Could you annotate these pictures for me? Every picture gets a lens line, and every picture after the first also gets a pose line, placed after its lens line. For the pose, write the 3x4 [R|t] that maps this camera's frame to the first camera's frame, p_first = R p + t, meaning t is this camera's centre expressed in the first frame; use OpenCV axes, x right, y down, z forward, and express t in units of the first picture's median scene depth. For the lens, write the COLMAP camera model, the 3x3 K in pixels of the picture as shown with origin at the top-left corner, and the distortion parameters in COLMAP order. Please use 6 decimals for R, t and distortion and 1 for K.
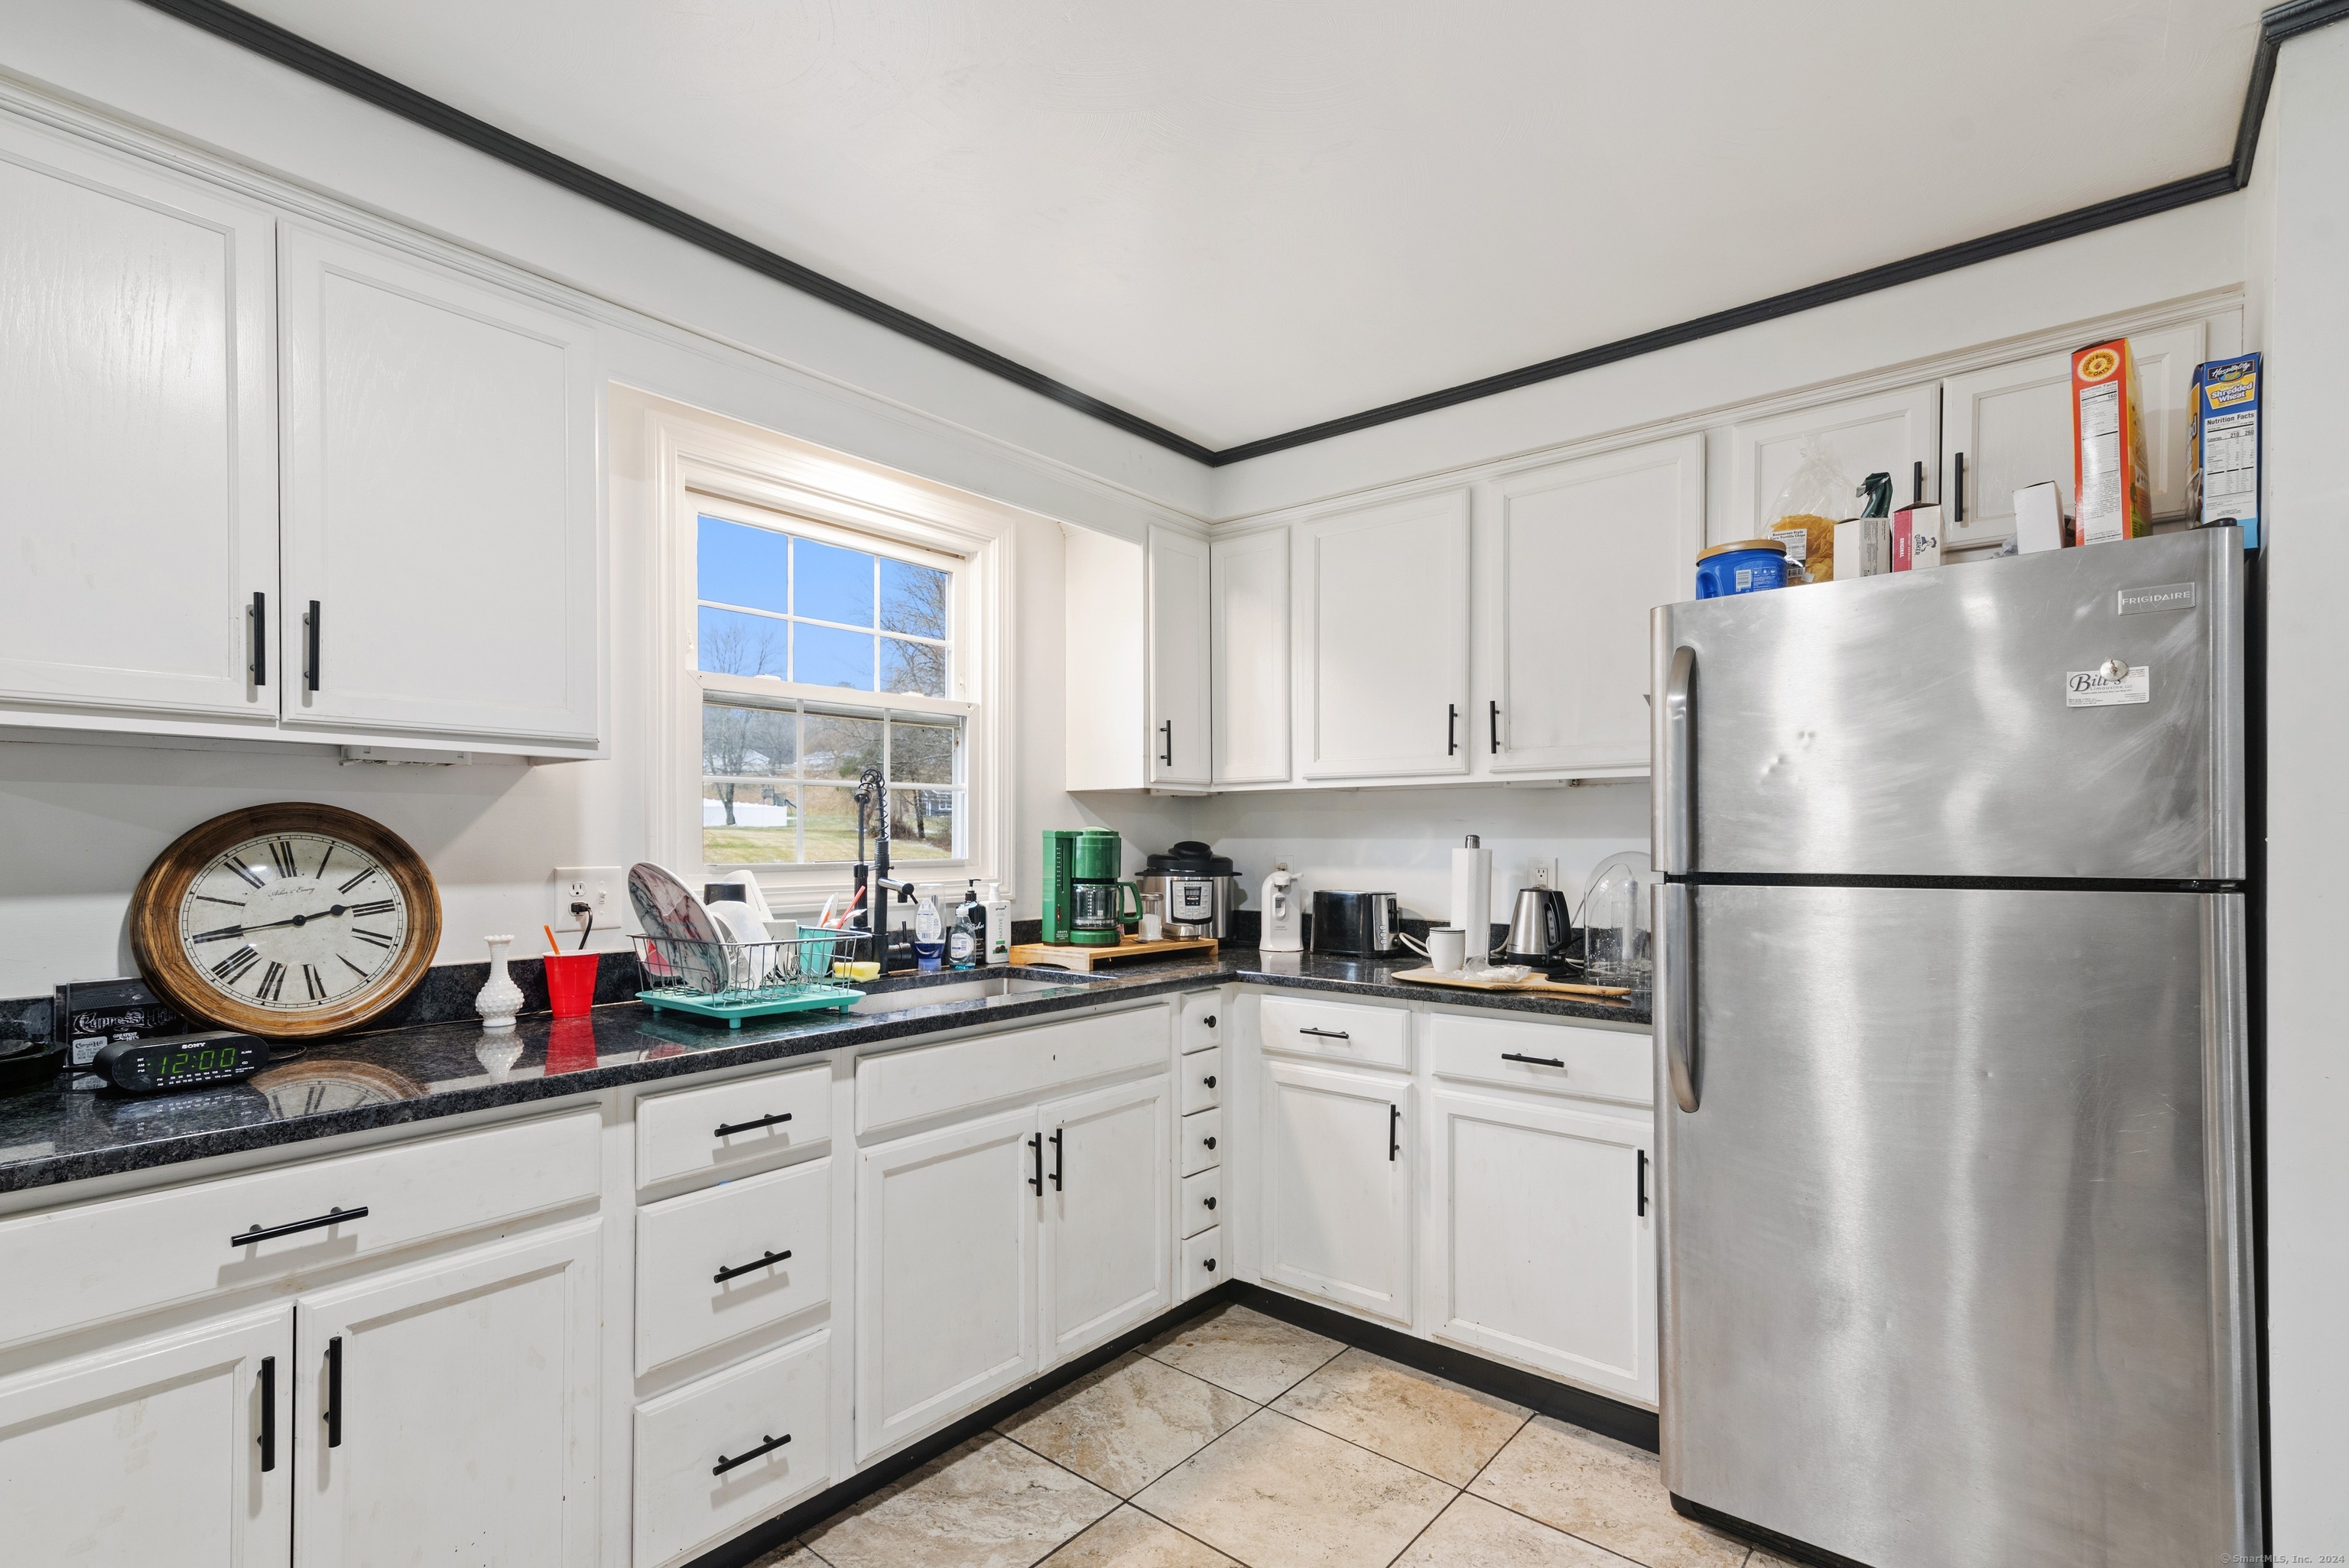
lens RADIAL K [[1110.5, 0, 1148.4], [0, 1110.5, 835.5], [0, 0, 1]] dist [0.035898, -0.000057]
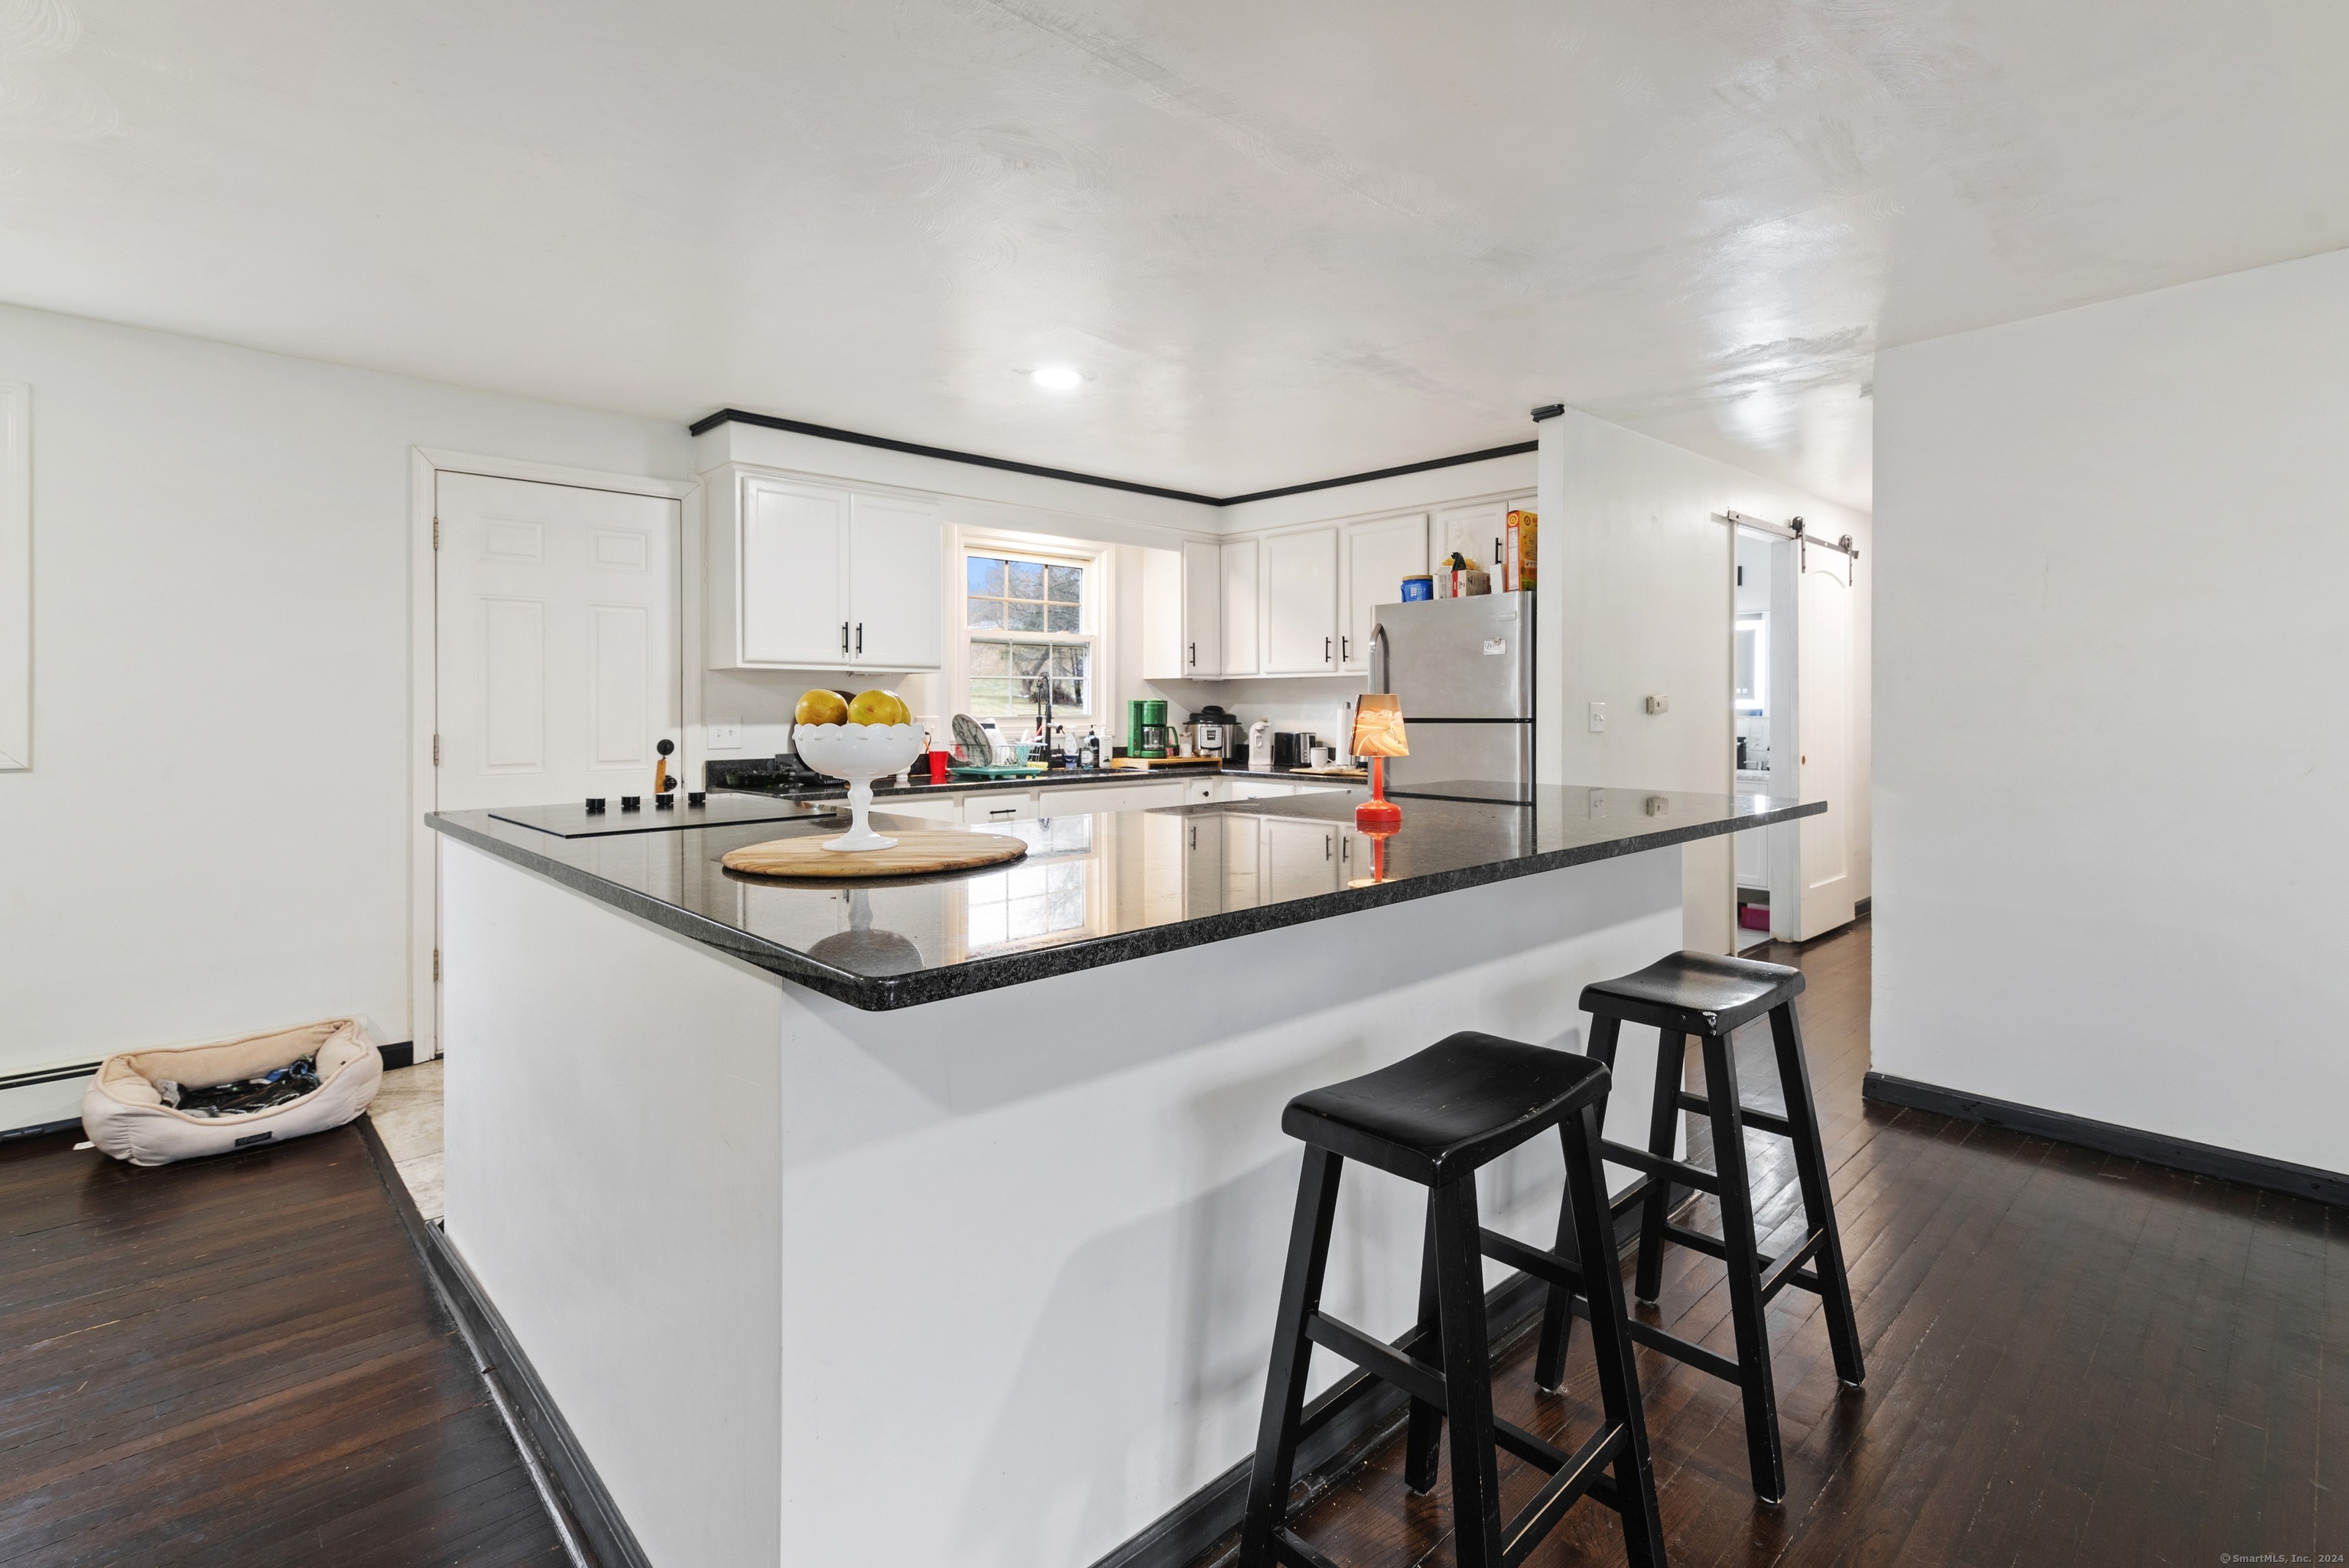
lens RADIAL K [[1086.3, 0, 1176.6], [0, 1086.3, 702.7], [0, 0, 1]] dist [-0.000216, -0.000003]
pose [[0.993784, -0.001486, -0.111316, 0.207822], [0.001600, 0.999998, 0.000929, -0.001661], [0.111314, -0.001101, 0.993785, -0.916170]]
